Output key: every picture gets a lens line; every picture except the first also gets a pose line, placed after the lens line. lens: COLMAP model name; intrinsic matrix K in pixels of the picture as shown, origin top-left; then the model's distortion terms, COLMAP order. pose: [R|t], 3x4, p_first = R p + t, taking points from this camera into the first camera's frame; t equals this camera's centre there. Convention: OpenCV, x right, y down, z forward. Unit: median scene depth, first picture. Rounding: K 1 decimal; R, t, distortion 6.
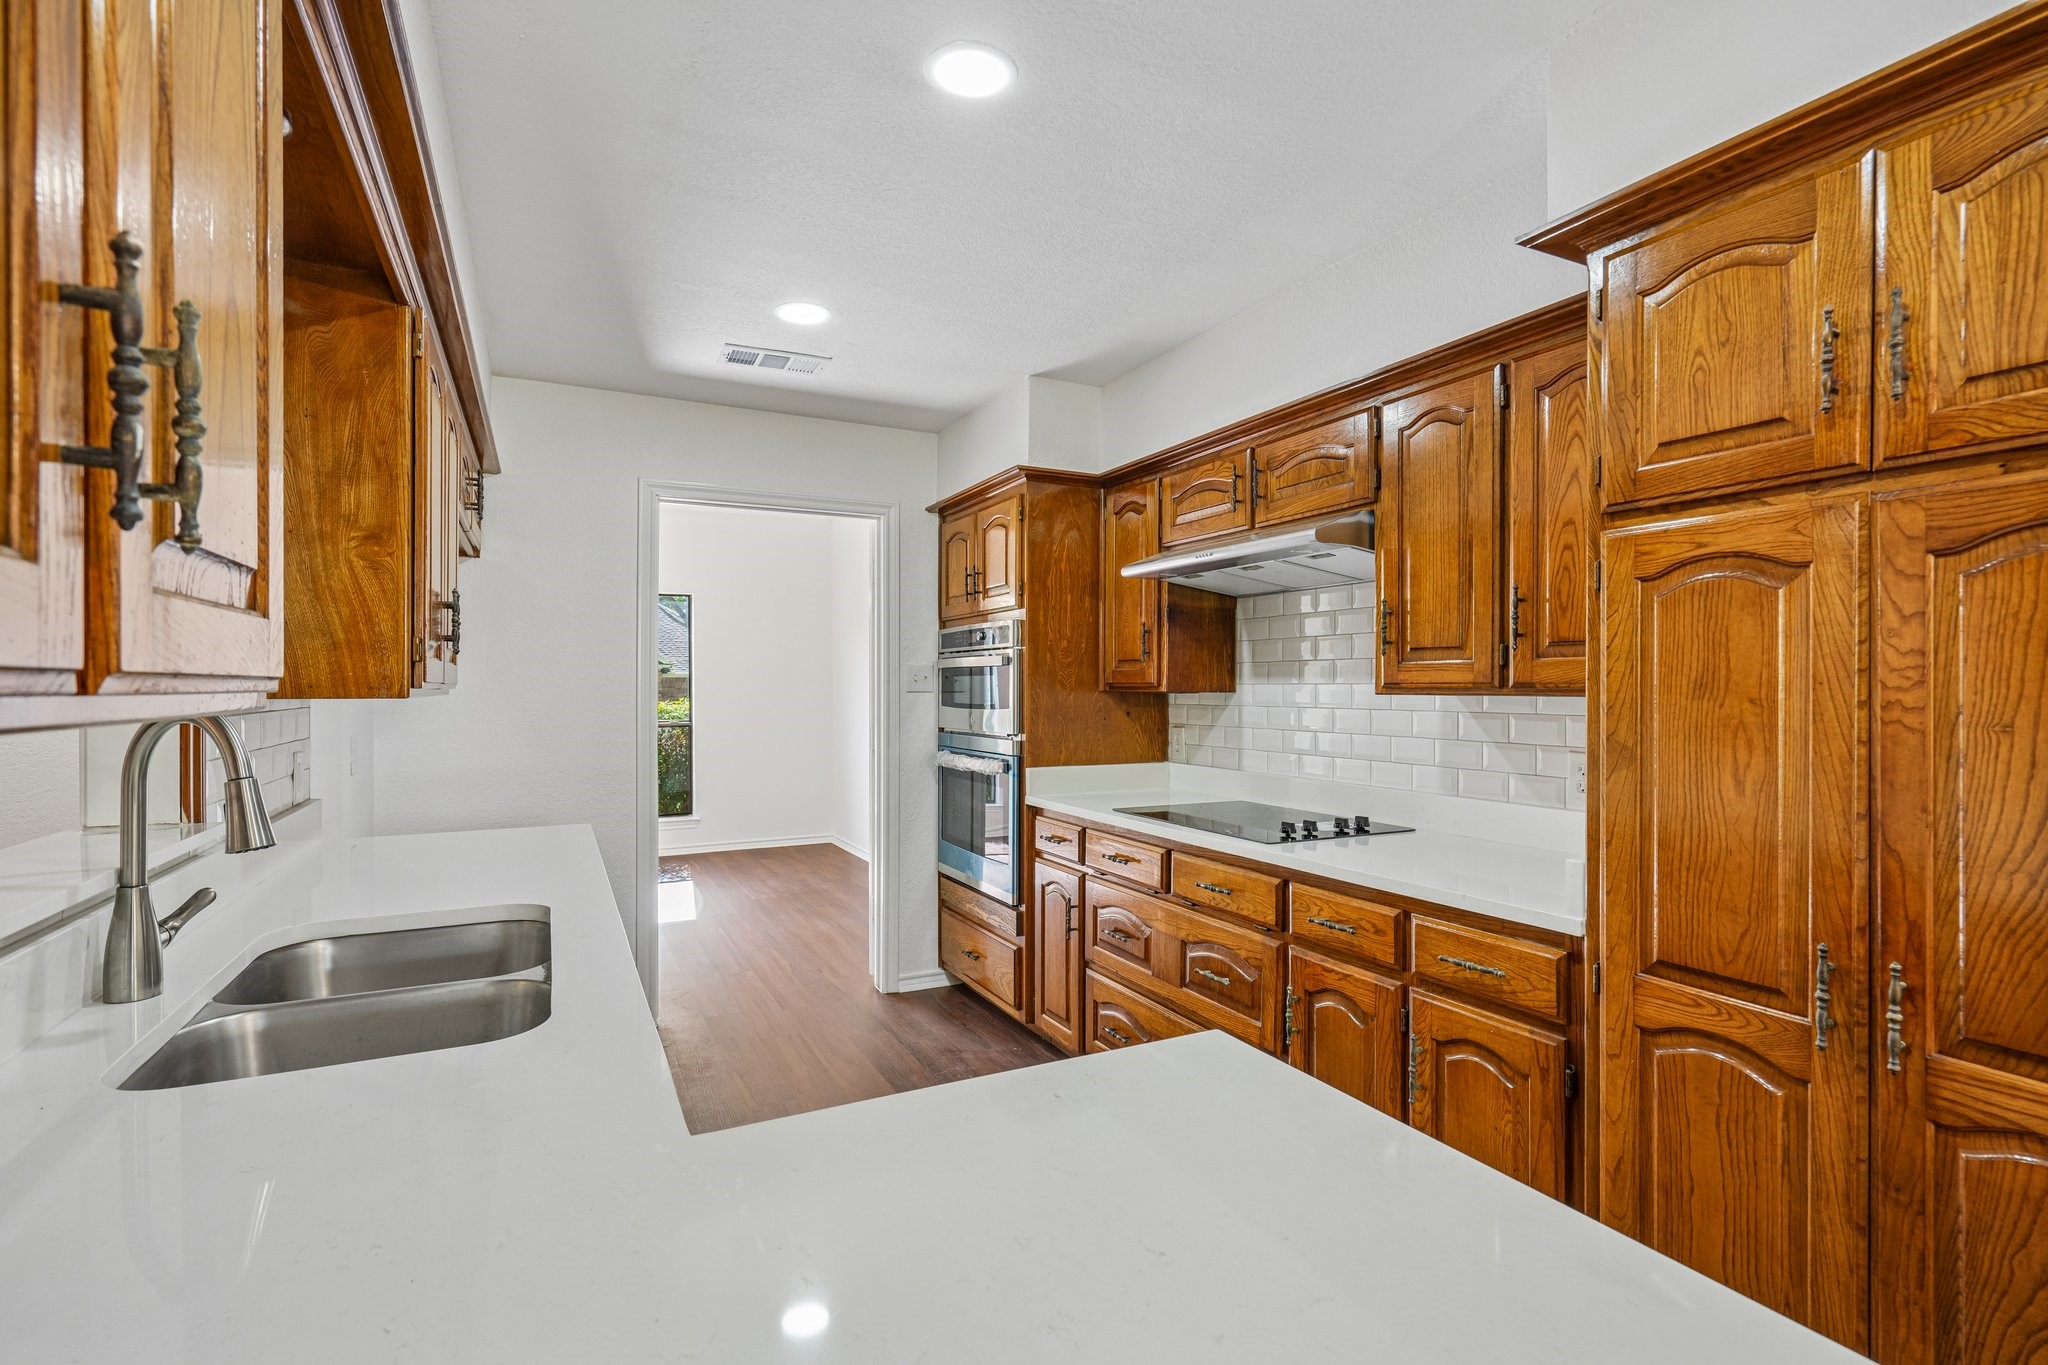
lens RADIAL K [[960.8, 0, 1029.5], [0, 960.8, 690.0], [0, 0, 1]] dist [0.001197, 0.000663]
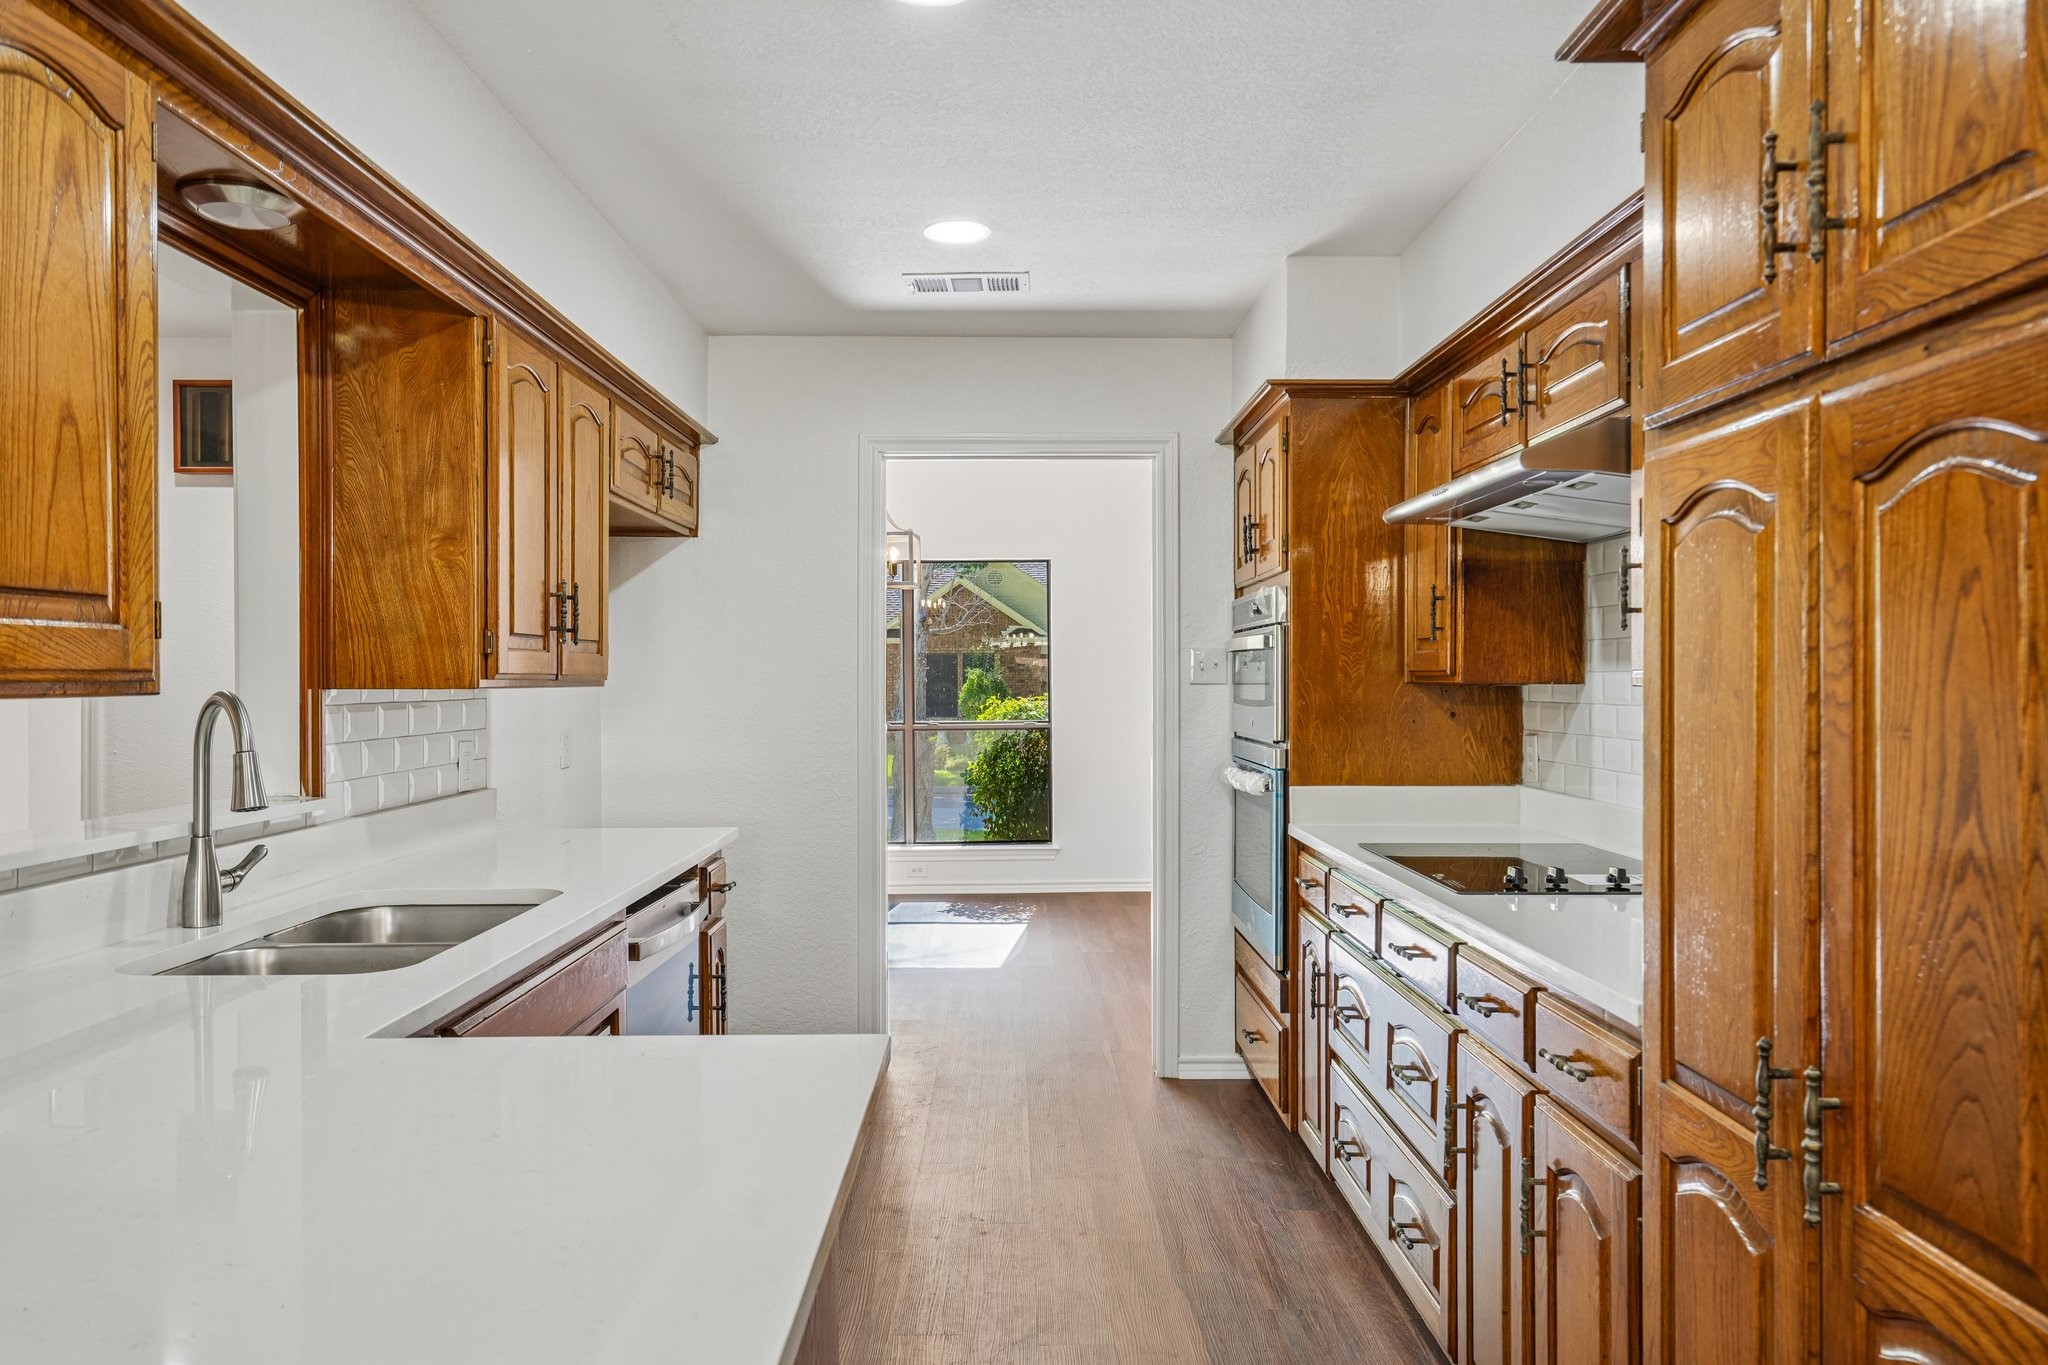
lens RADIAL K [[1400.1, 0, 1022.4], [0, 1400.1, 686.8], [0, 0, 1]] dist [0.004465, 0.000485]
pose [[0.896928, 0.000614, -0.442176, 0.311691], [0.000729, 0.999996, 0.002868, 0.001254], [0.442175, -0.002895, 0.896924, -0.062328]]
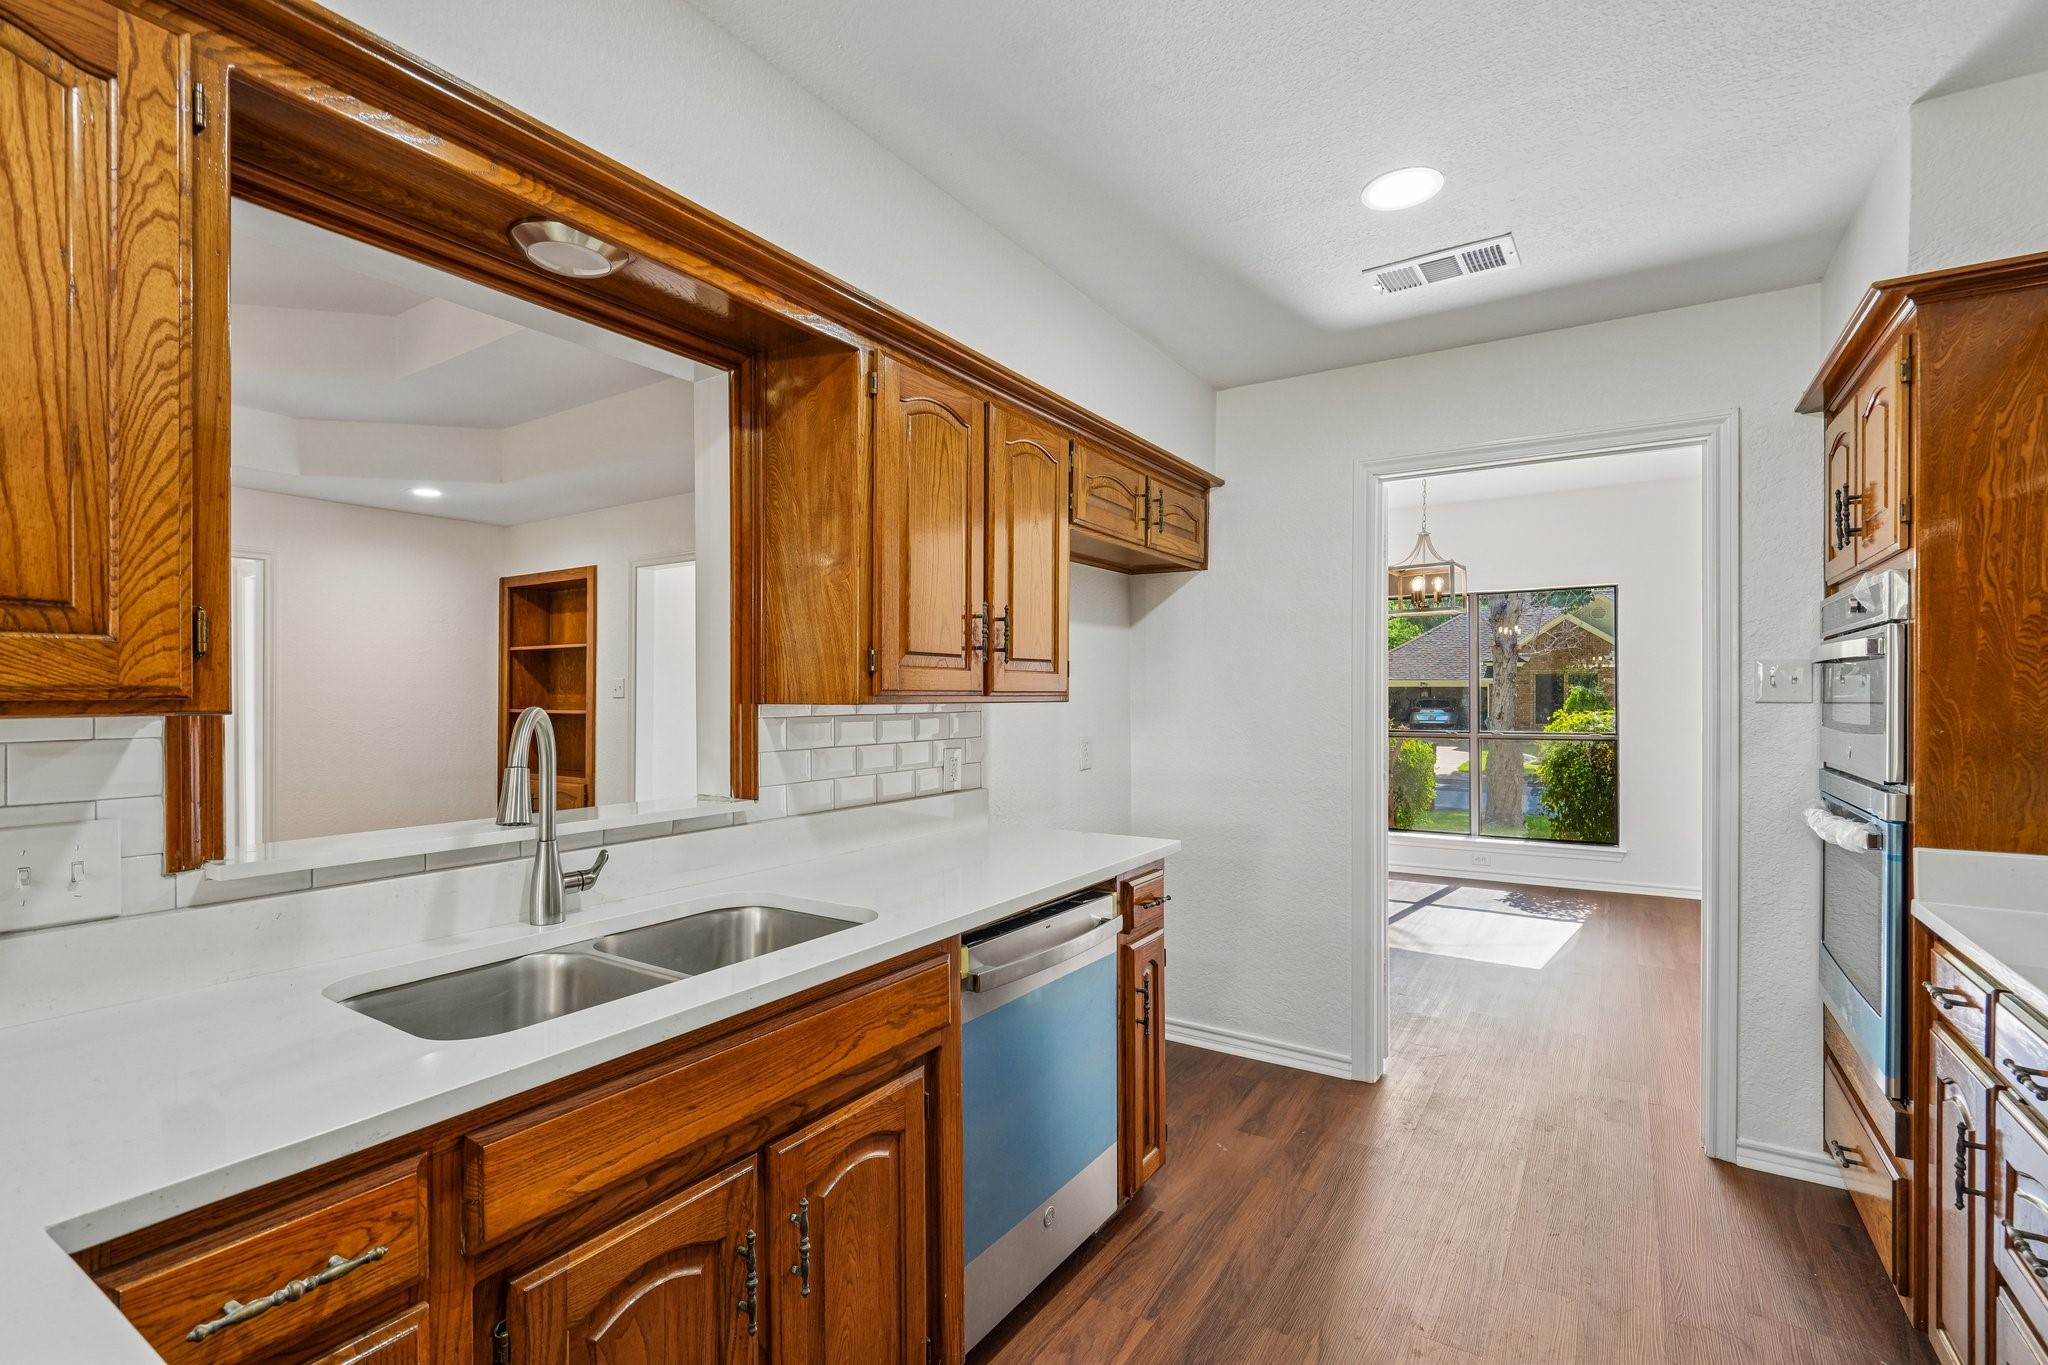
lens RADIAL K [[927.9, 0, 1023.5], [0, 927.9, 695.9], [0, 0, 1]] dist [-0.002904, 0.000729]
pose [[0.507716, 0.001778, -0.861523, 0.202496], [-0.002510, 0.999997, 0.000585, -0.001697], [0.861521, 0.001866, 0.507718, 0.340390]]
